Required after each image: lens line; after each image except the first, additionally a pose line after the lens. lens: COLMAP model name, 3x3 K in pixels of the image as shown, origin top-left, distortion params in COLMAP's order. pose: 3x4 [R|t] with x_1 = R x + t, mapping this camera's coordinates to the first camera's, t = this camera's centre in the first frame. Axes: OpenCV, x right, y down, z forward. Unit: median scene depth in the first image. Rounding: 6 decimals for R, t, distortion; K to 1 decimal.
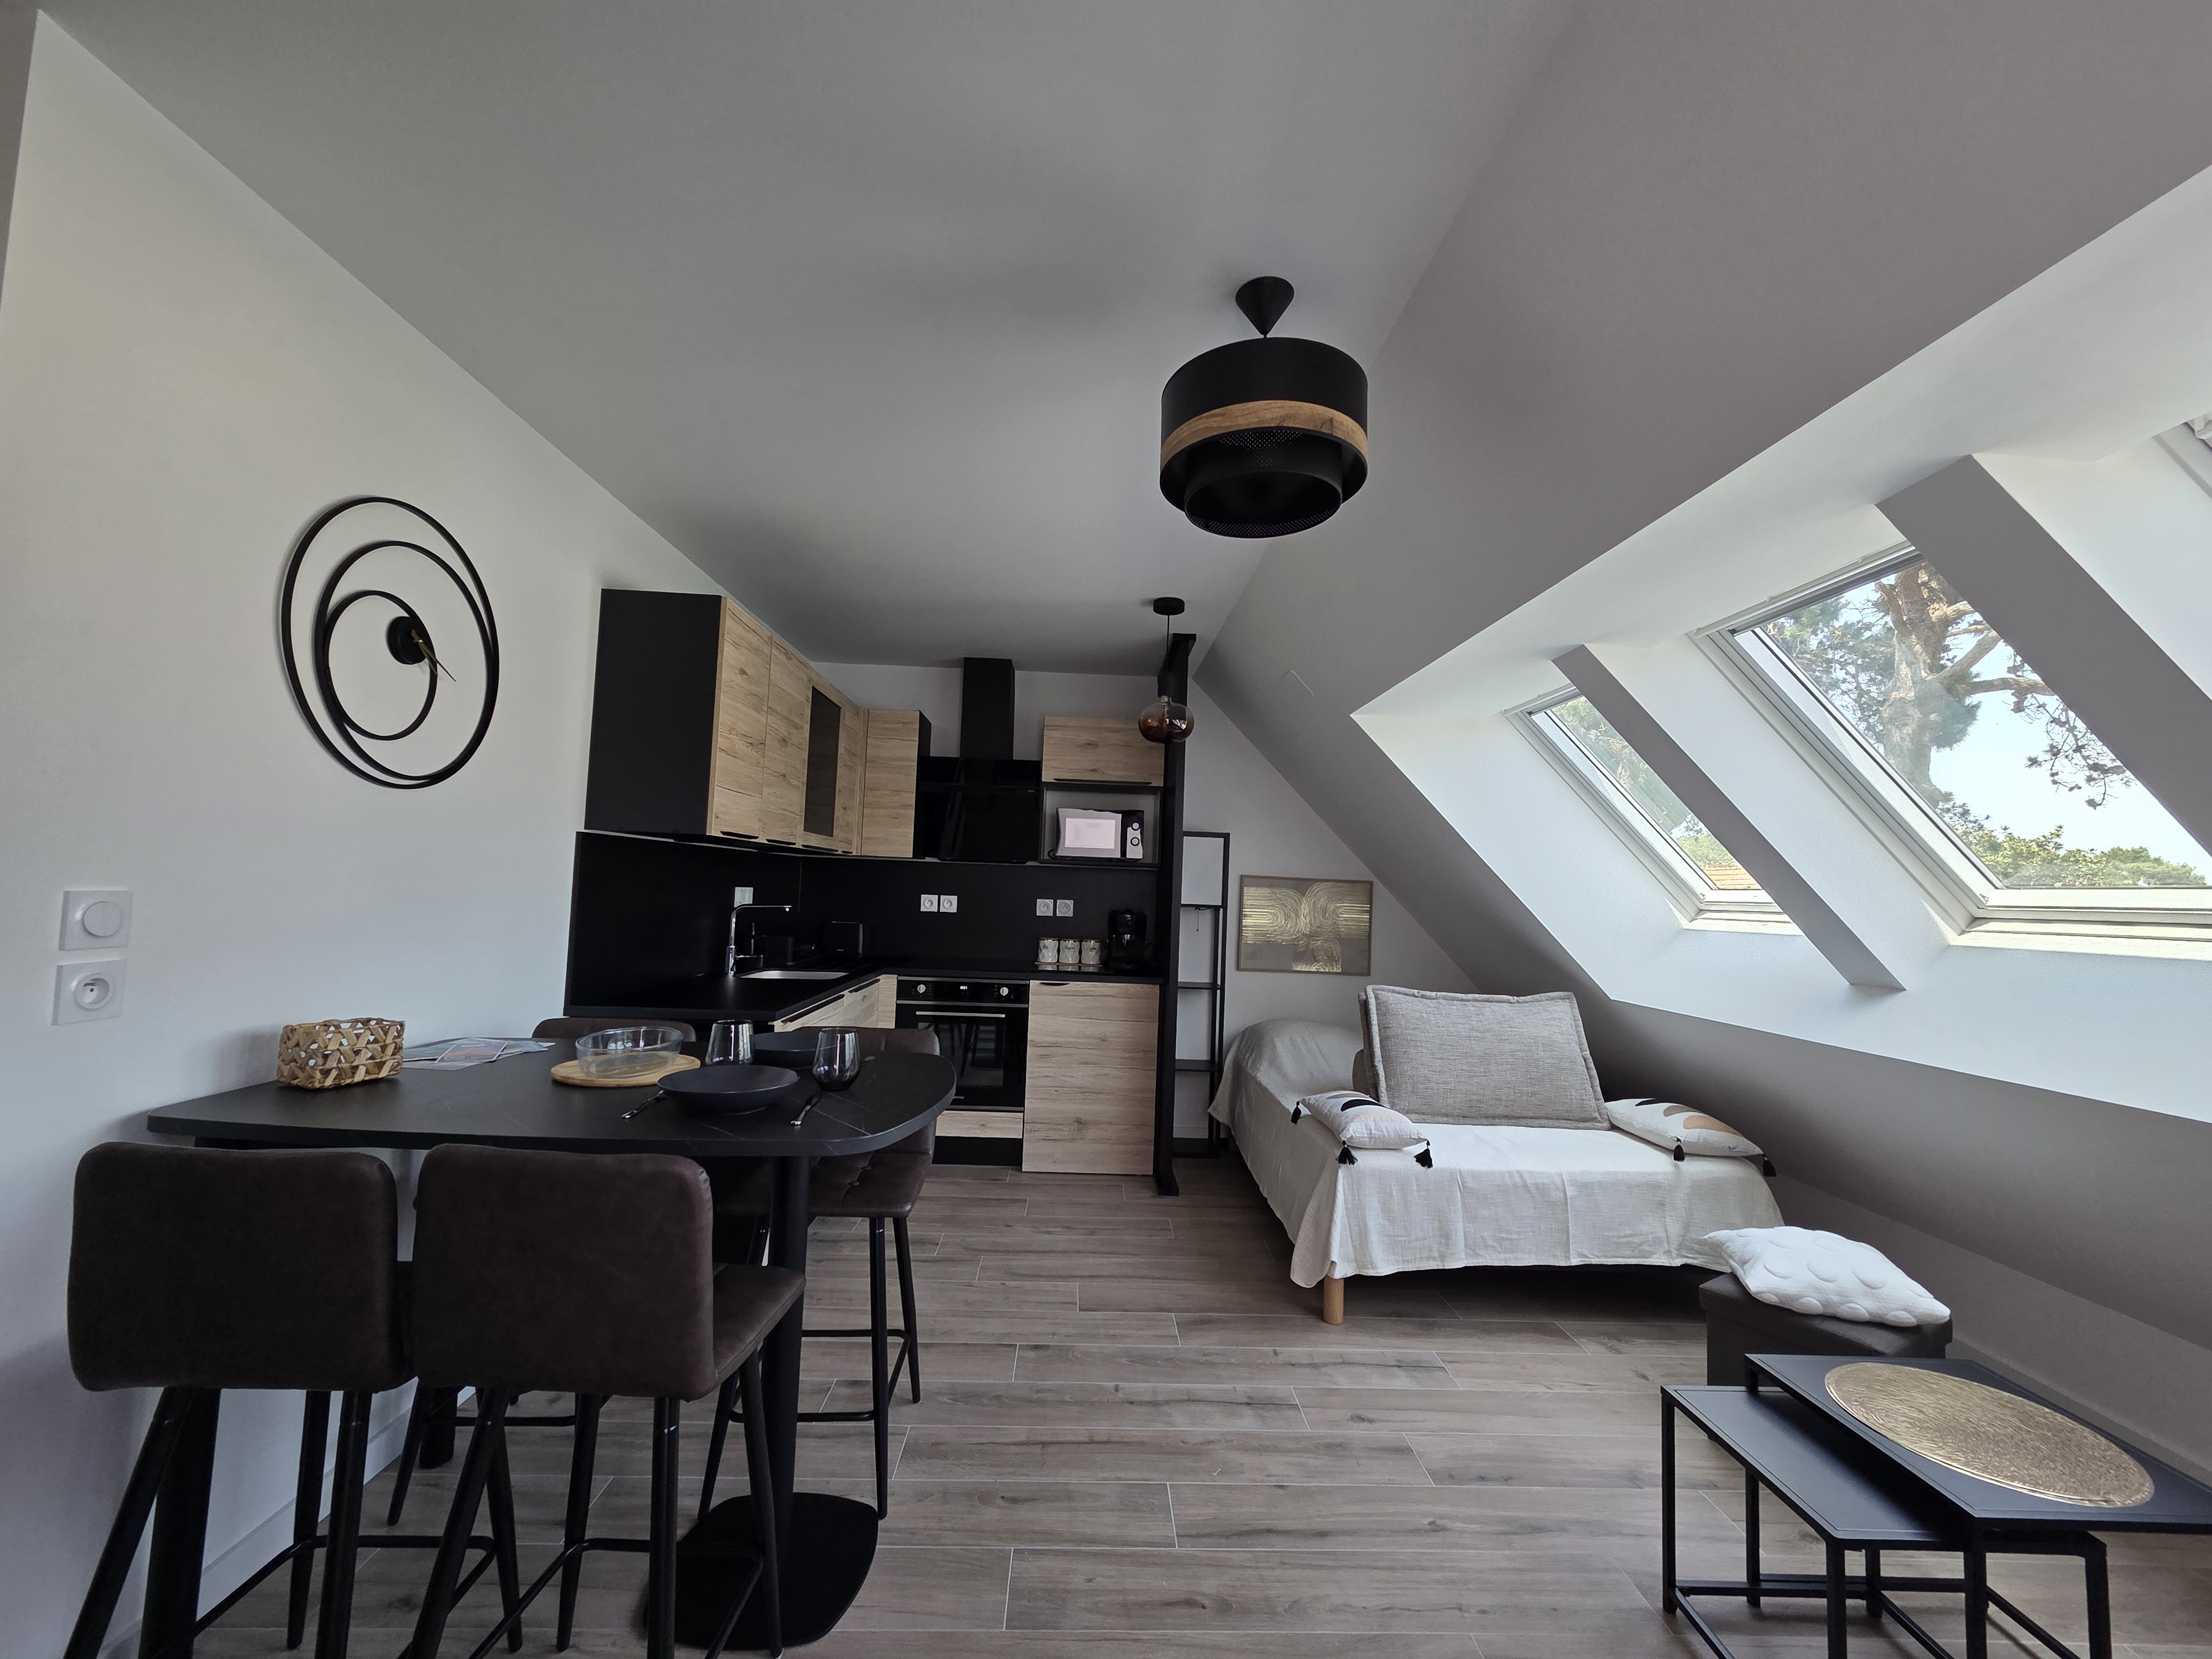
lens RADIAL K [[900.6, 0, 1104.7], [0, 900.6, 838.0], [0, 0, 1]] dist [0.001913, 0.000608]
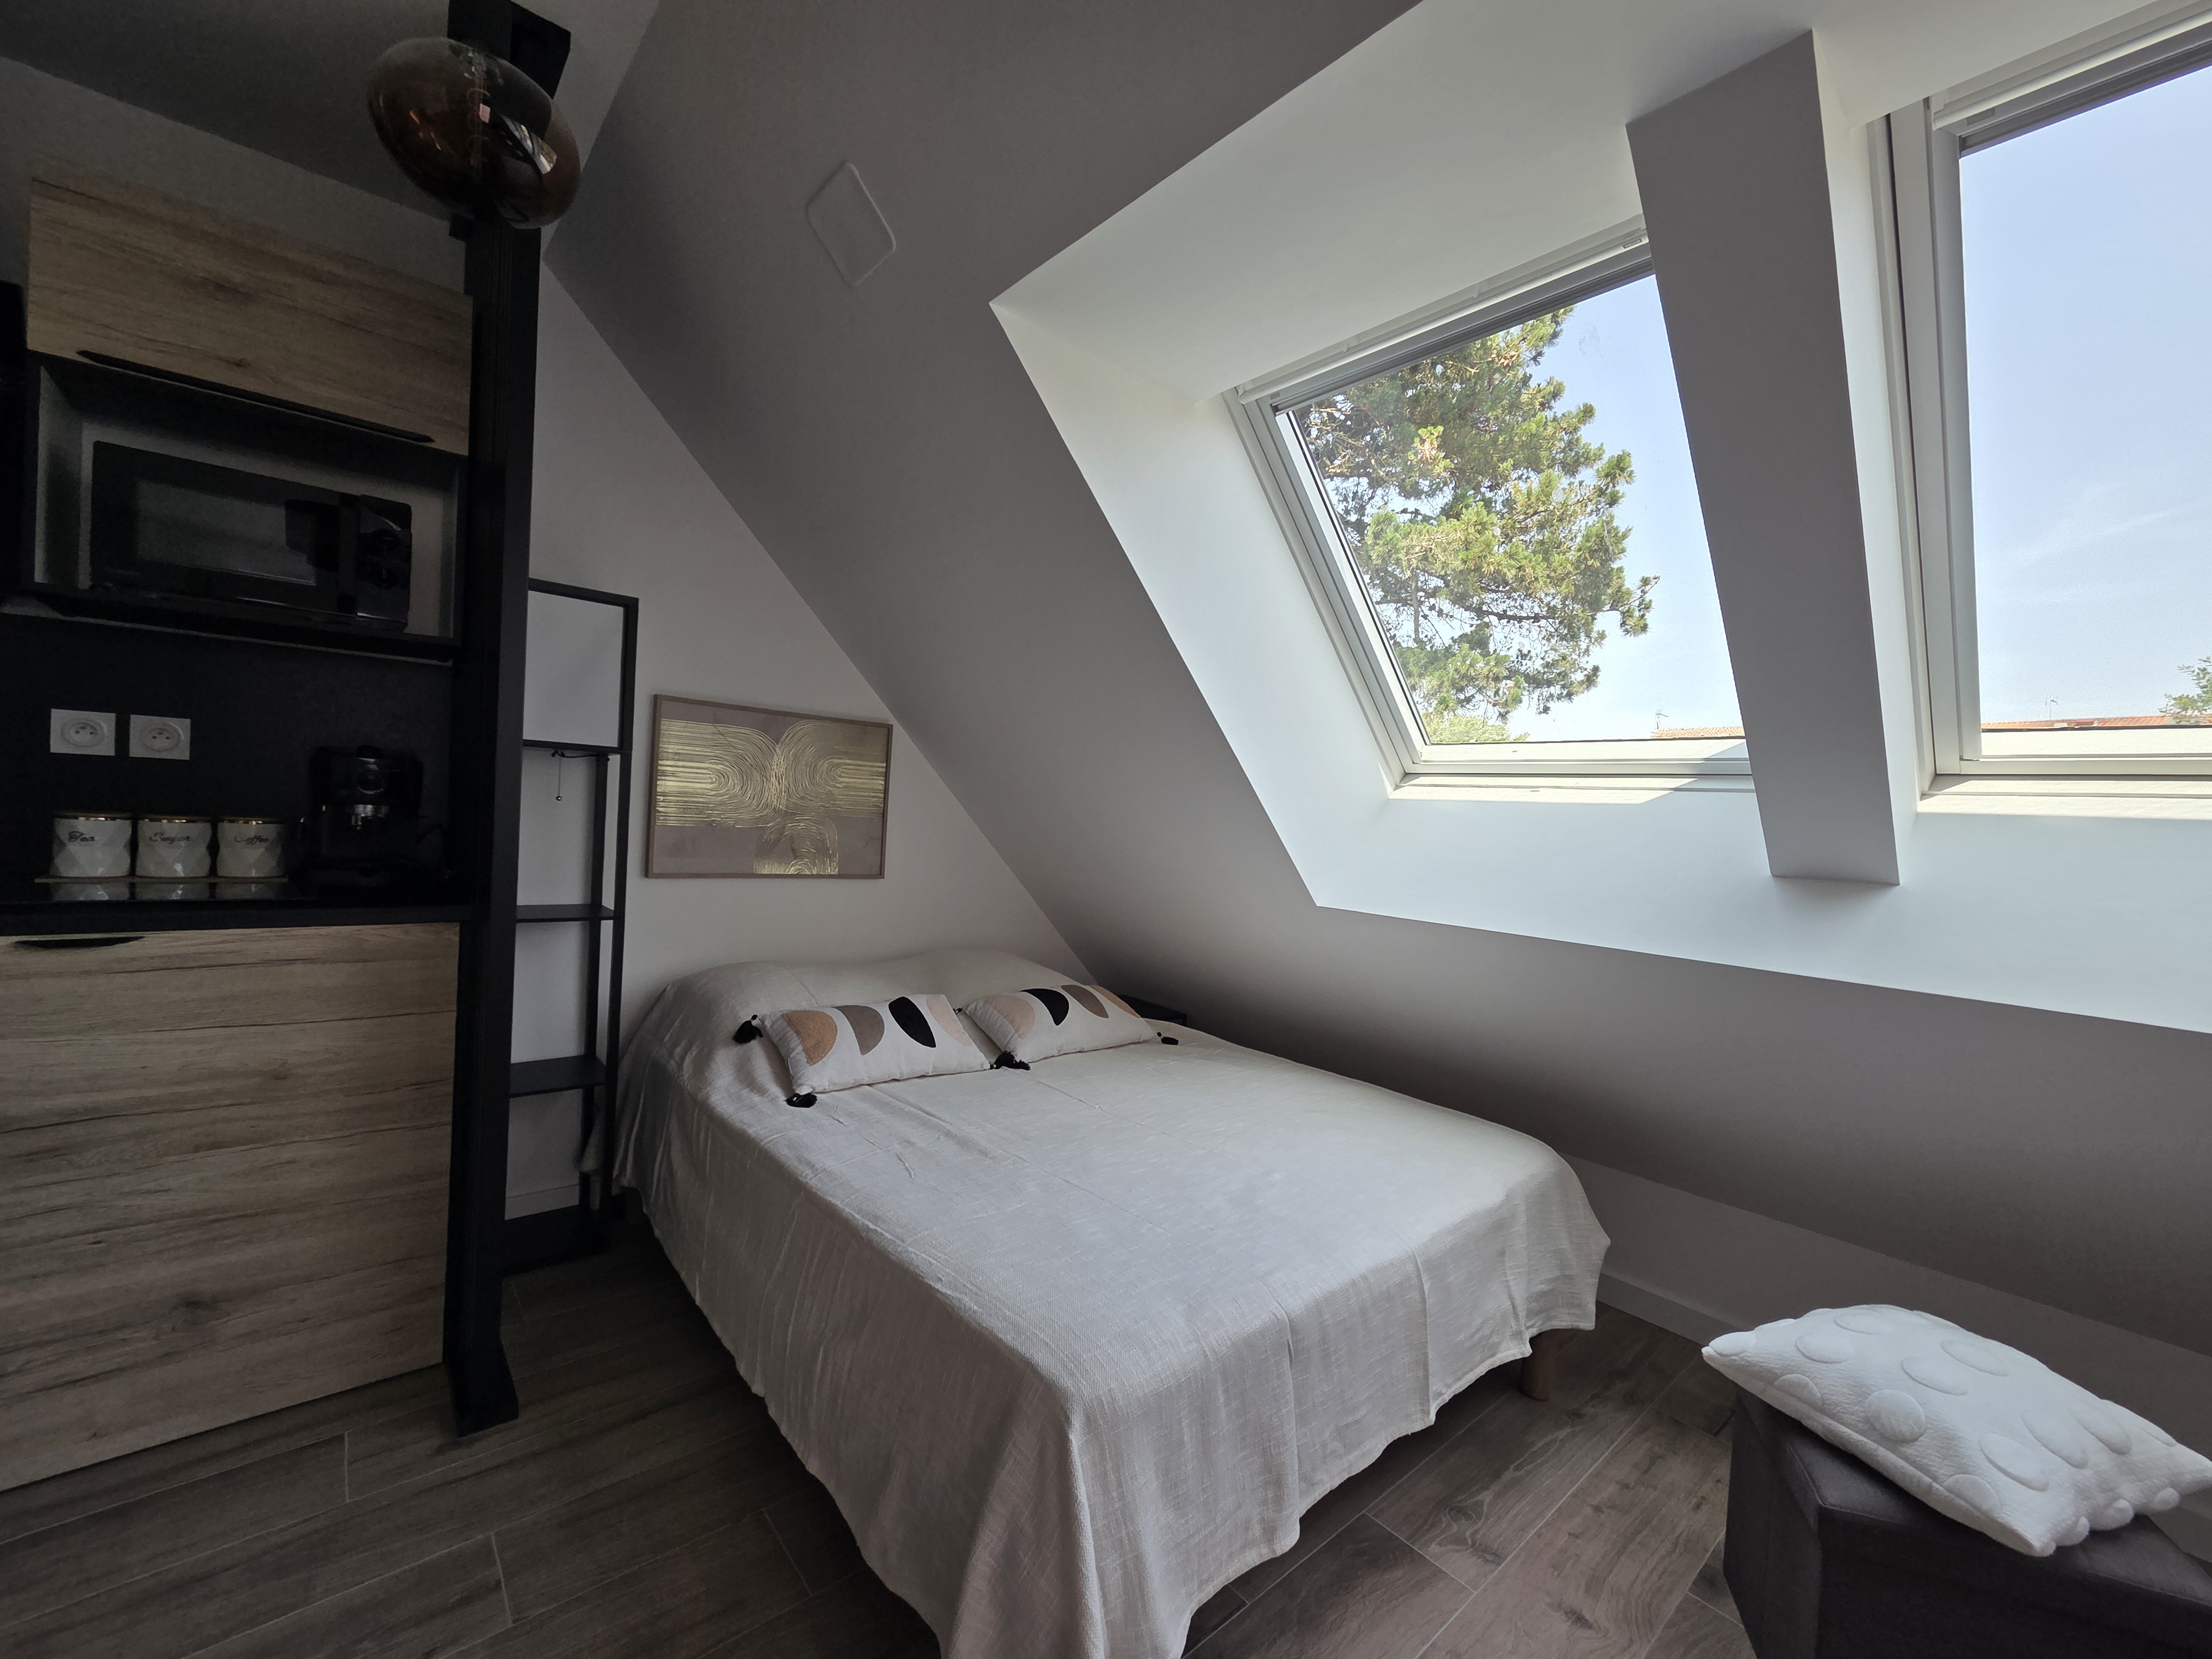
lens RADIAL K [[900.6, 0, 1112.9], [0, 900.6, 839.0], [0, 0, 1]] dist [0.001913, 0.000608]
pose [[0.773898, -0.010988, 0.633215, 0.031141], [-0.066277, 0.992954, 0.098232, 0.064112], [-0.629833, -0.117989, 0.767716, 0.499250]]
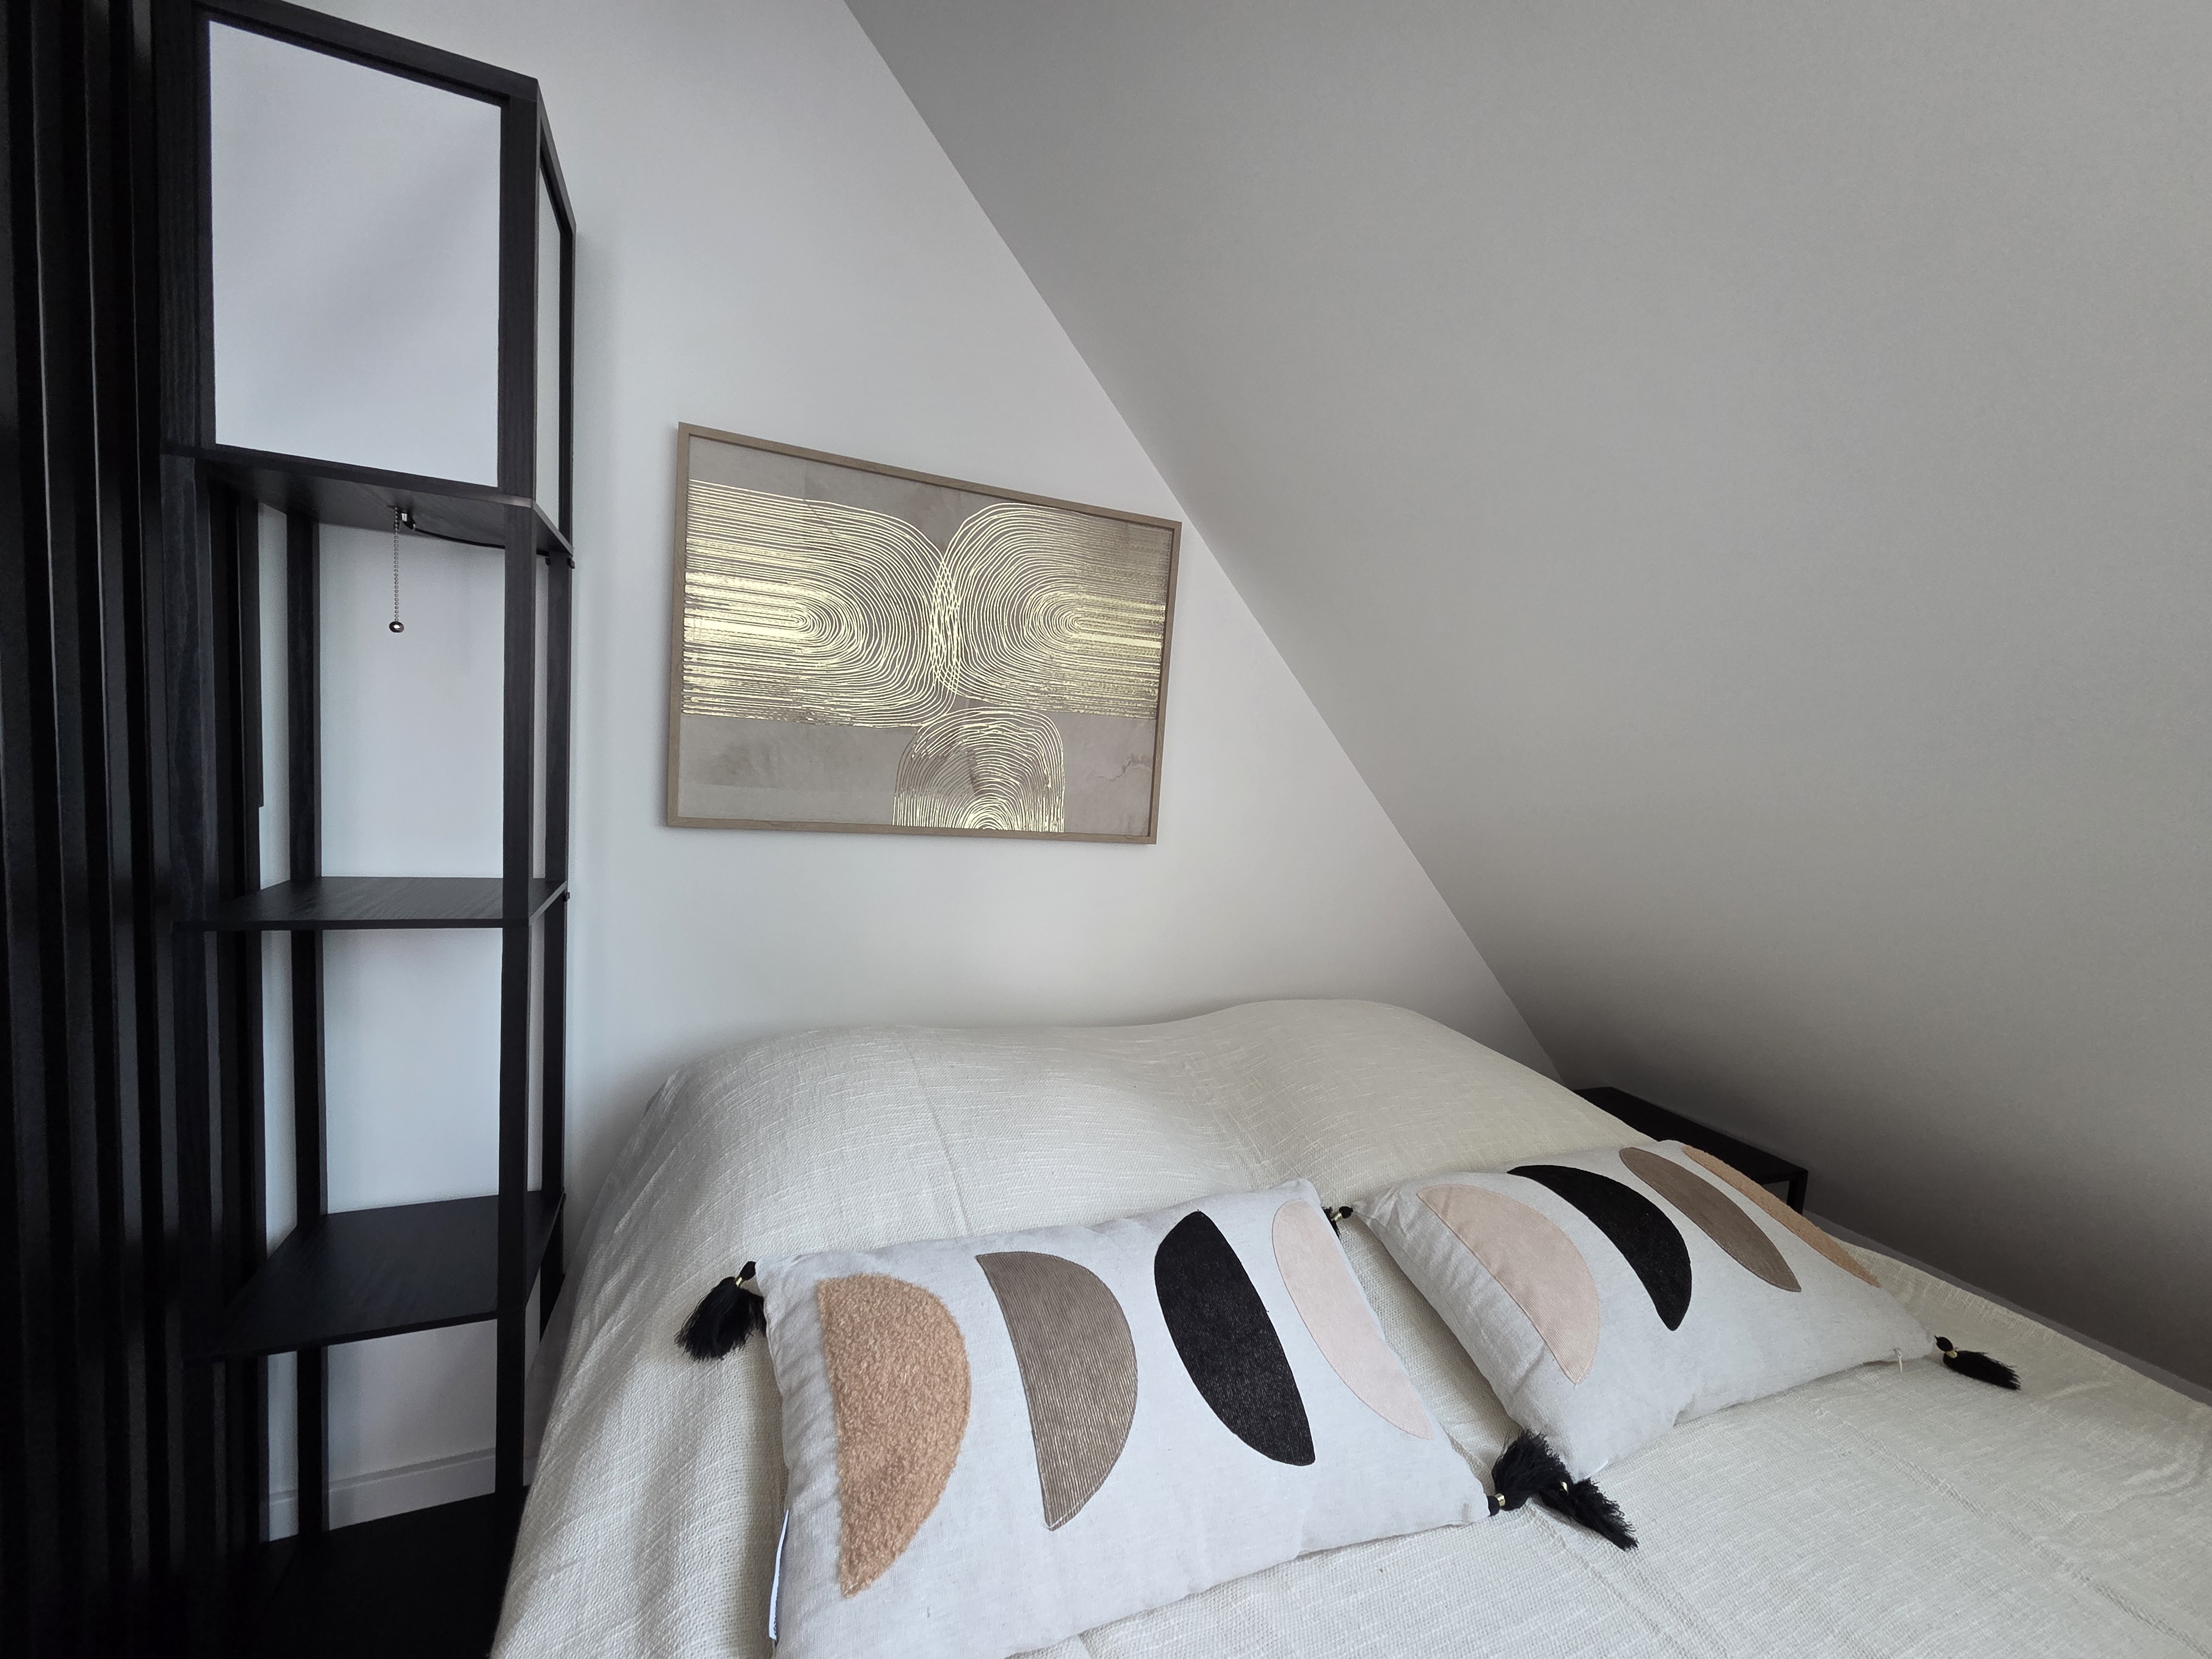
lens RADIAL K [[900.6, 0, 1112.7], [0, 900.6, 842.4], [0, 0, 1]] dist [0.001913, 0.000608]
pose [[0.927348, -0.009493, 0.374079, 0.195108], [-0.055615, 0.985079, 0.162868, 0.120555], [-0.370043, -0.171840, 0.912984, 0.842500]]
